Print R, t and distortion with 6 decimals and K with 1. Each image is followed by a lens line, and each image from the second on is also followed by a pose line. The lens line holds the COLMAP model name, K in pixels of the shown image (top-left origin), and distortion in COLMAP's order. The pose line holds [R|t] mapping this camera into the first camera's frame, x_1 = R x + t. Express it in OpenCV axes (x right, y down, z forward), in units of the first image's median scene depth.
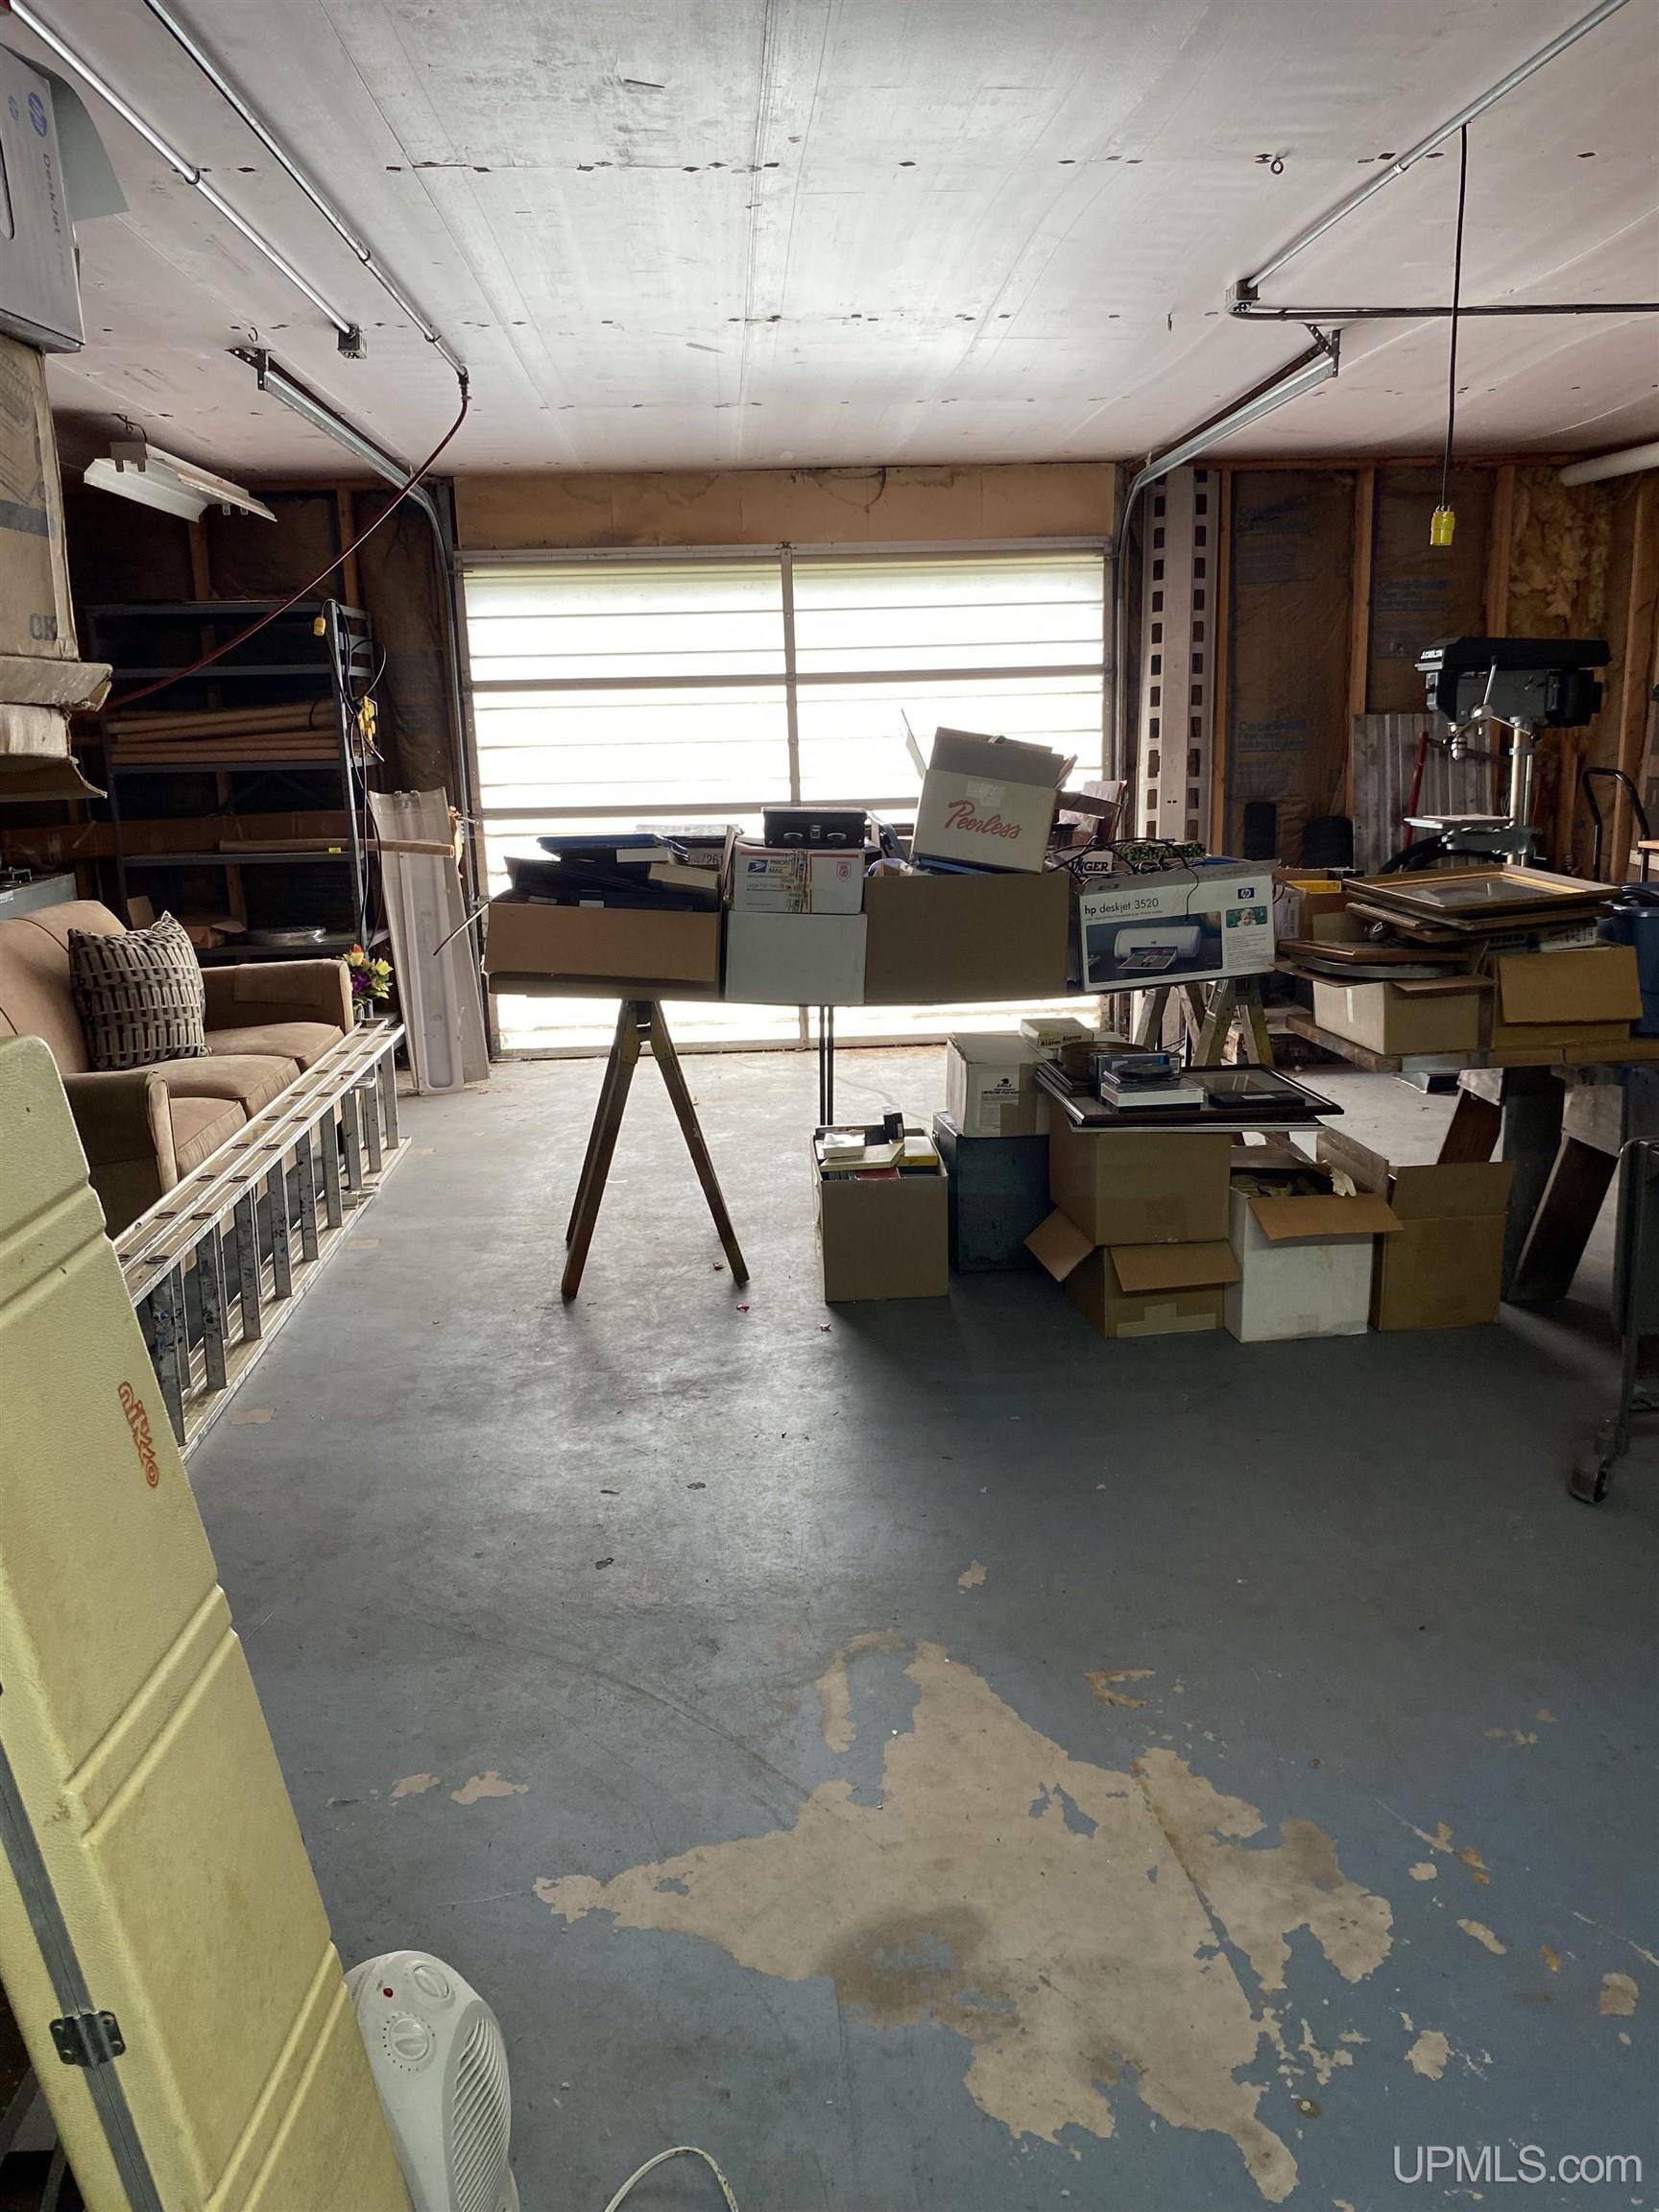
lens RADIAL K [[1705.9, 0, 823.8], [0, 1705.9, 1096.9], [0, 0, 1]] dist [0.007984, -0.013335]
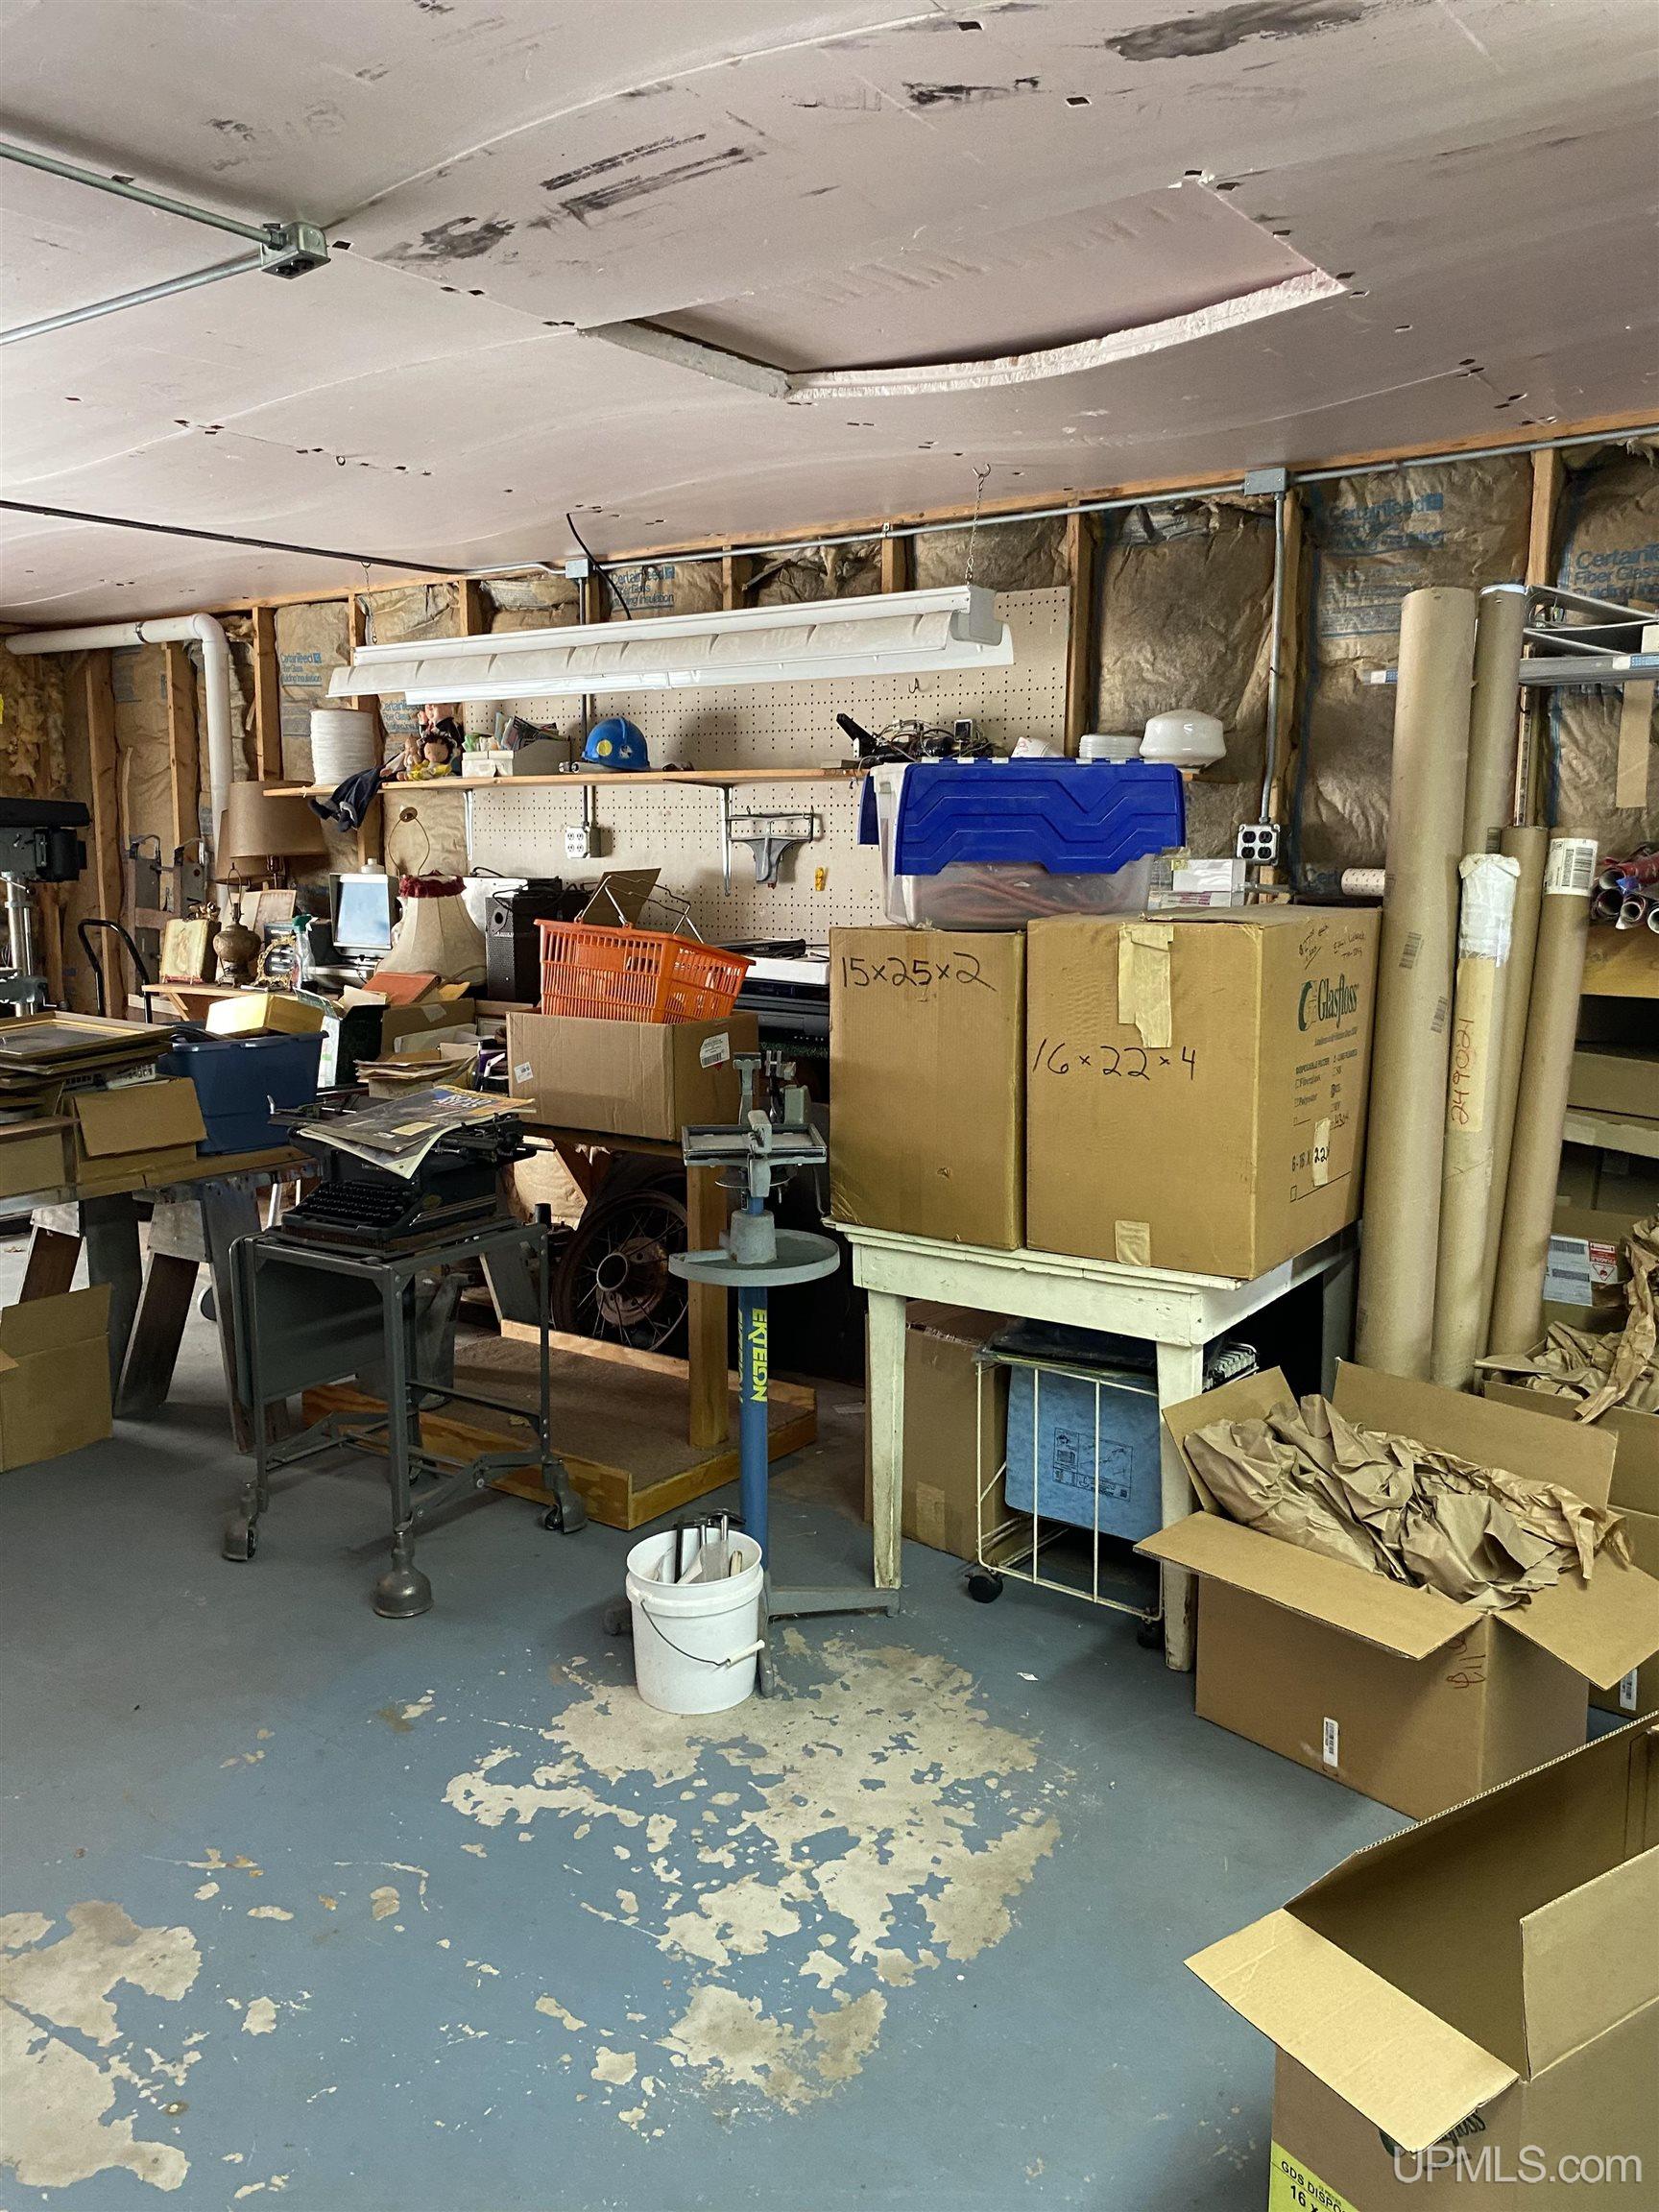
lens RADIAL K [[1705.9, 0, 830.7], [0, 1705.9, 1106.9], [0, 0, 1]] dist [0.007984, -0.013335]
pose [[0.654588, -0.090597, 0.750538, -0.095721], [0.149034, 0.988775, -0.010627, 0.006350], [-0.741150, 0.118812, 0.660742, -0.062347]]
